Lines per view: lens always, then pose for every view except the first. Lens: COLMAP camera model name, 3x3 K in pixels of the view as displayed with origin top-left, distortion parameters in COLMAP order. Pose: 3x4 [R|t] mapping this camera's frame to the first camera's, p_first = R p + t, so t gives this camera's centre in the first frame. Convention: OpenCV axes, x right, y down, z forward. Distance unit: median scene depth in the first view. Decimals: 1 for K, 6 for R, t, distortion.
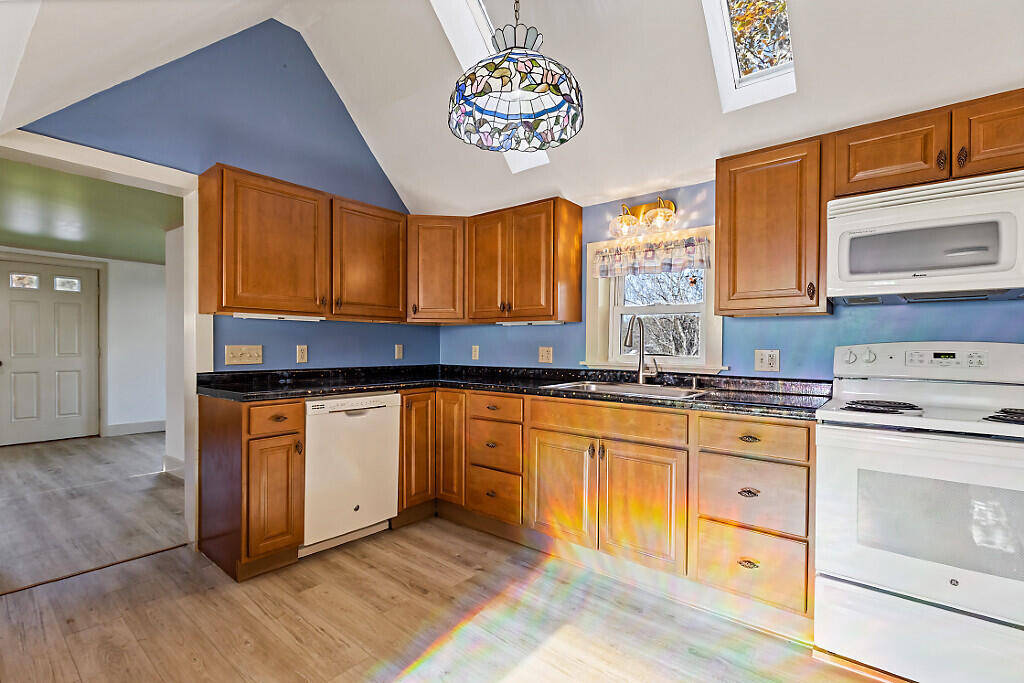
lens RADIAL K [[470.6, 0, 502.0], [0, 470.6, 350.4], [0, 0, 1]] dist [-0.000234, -0.001756]
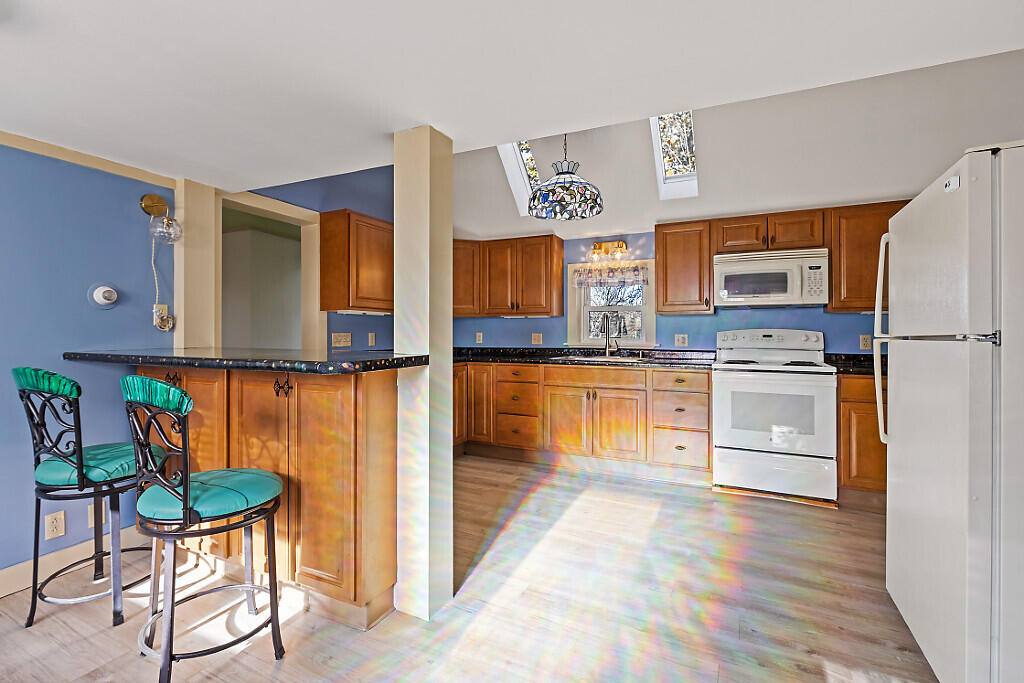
lens RADIAL K [[470.6, 0, 500.9], [0, 470.6, 334.0], [0, 0, 1]] dist [-0.000234, -0.001756]
pose [[0.974930, -0.006482, 0.222419, -0.401244], [0.008073, 0.999948, -0.006244, 0.003611], [-0.222367, 0.007883, 0.974931, -0.463649]]
